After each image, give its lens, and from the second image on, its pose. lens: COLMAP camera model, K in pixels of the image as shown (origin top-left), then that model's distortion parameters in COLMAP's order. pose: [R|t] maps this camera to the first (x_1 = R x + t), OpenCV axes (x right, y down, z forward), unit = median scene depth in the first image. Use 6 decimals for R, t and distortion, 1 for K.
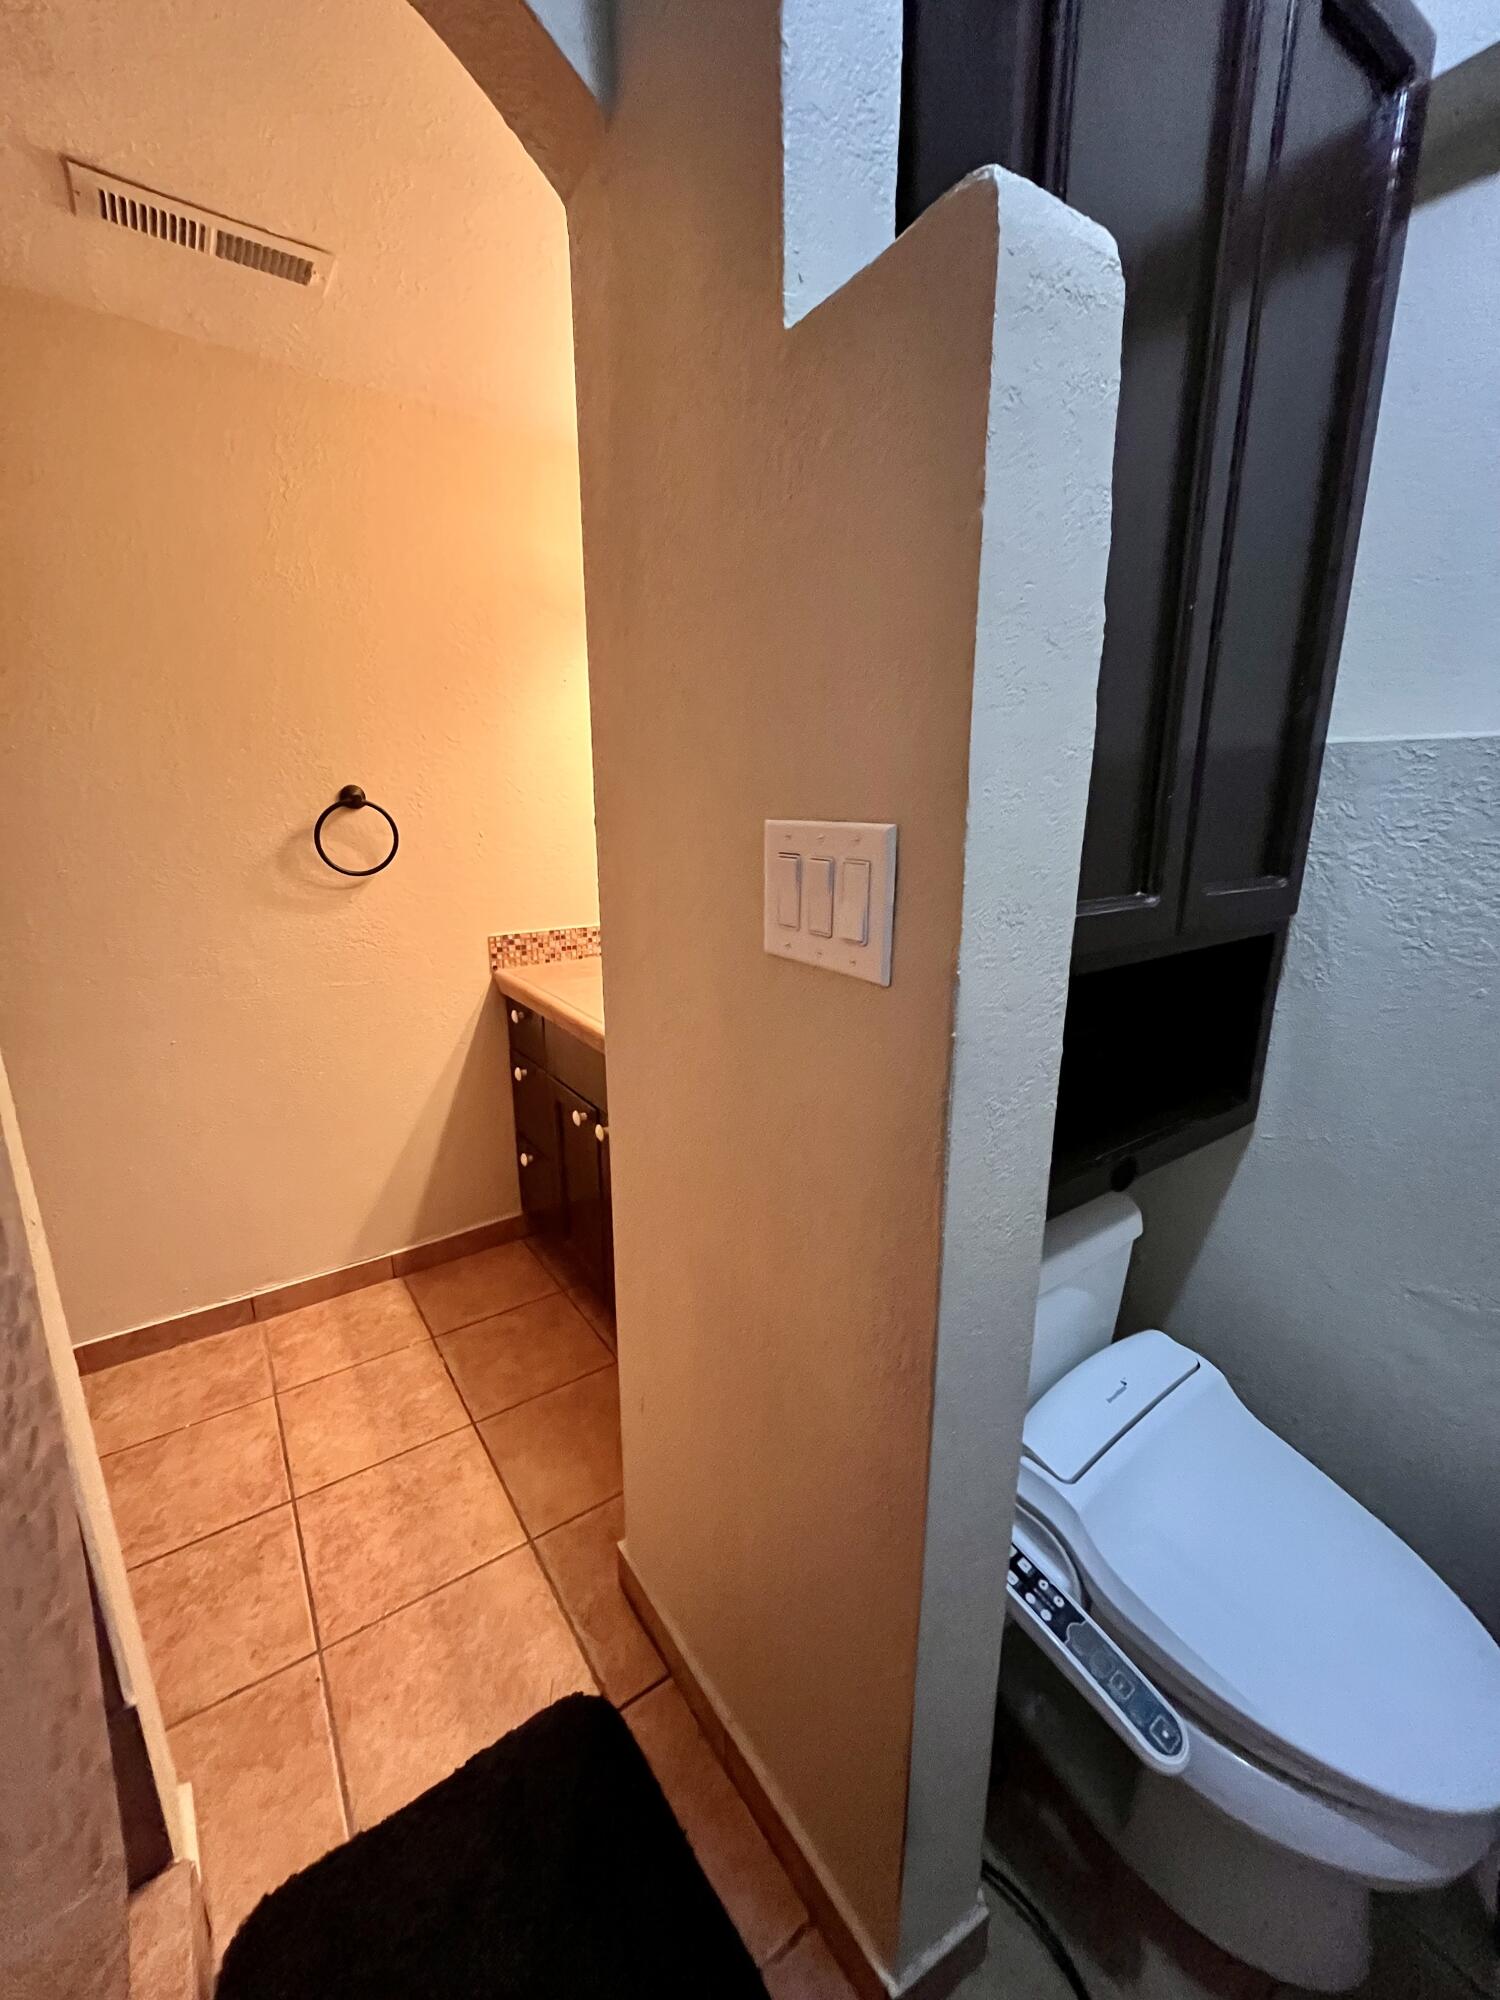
lens RADIAL K [[807.5, 0, 752.3], [0, 807.5, 994.8], [0, 0, 1]] dist [0.000544, -0.000278]
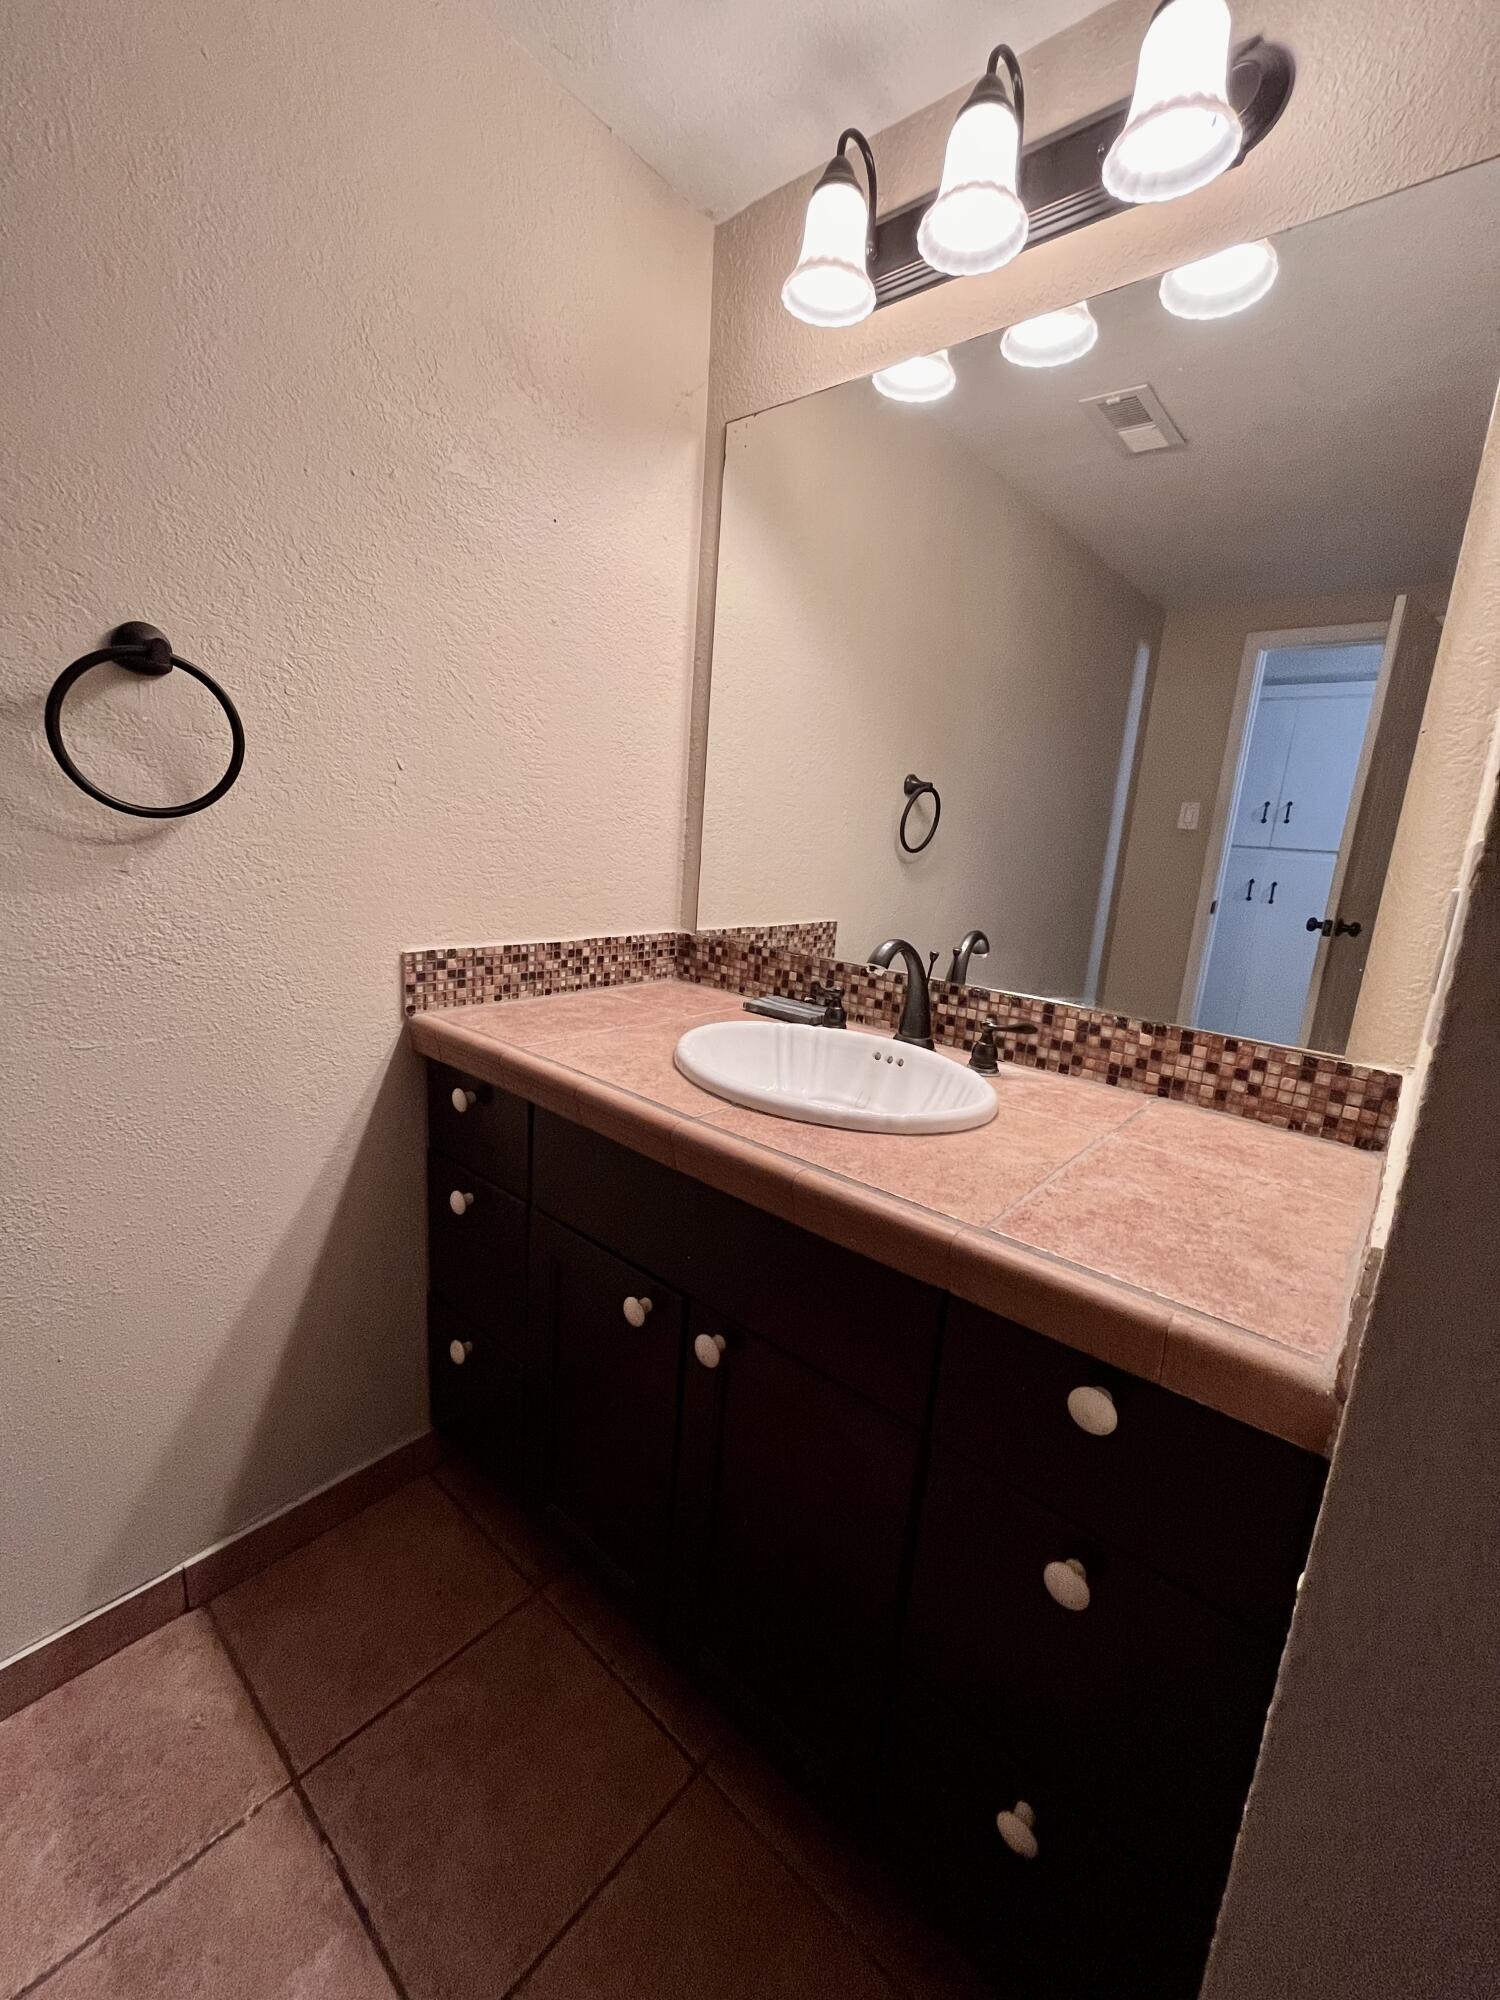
lens RADIAL K [[807.5, 0, 750.0], [0, 807.5, 997.9], [0, 0, 1]] dist [0.000544, -0.000278]
pose [[0.967822, 0.014171, 0.251237, -0.232038], [-0.005538, 0.999371, -0.035034, -0.023062], [-0.251575, 0.032515, 0.967292, 0.401593]]
